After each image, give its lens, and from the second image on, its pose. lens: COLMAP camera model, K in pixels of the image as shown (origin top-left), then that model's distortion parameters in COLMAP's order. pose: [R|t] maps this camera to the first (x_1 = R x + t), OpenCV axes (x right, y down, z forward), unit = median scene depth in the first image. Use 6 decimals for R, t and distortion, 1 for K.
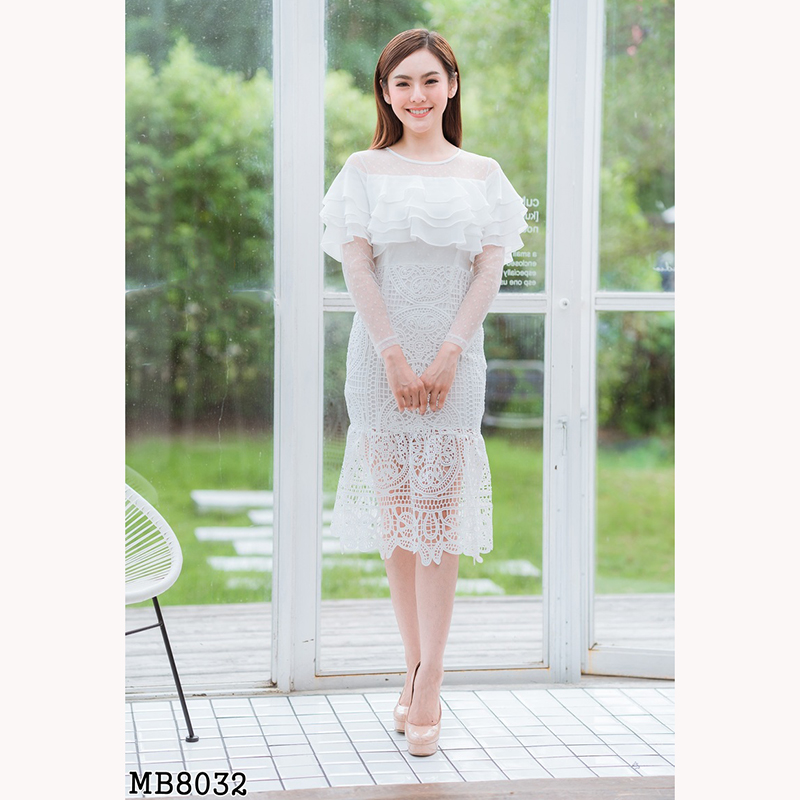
lens RADIAL K [[2005.1, 0, 400.4], [0, 2005.1, 386.2], [0, 0, 1]] dist [0.467827, 0.199418]
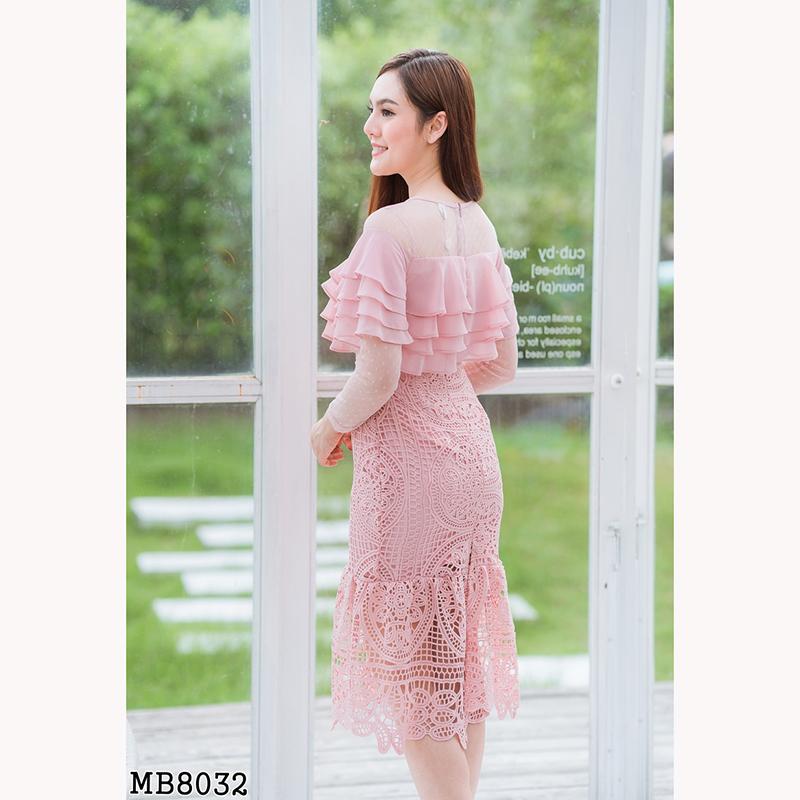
lens RADIAL K [[2005.1, 0, 400.4], [0, 2005.1, 386.2], [0, 0, 1]] dist [0.467827, 0.199418]
pose [[0.999375, -0.004855, 0.035007, -0.031545], [0.003277, 0.998983, 0.044975, -0.074711], [-0.035189, -0.044832, 0.998375, 0.209213]]
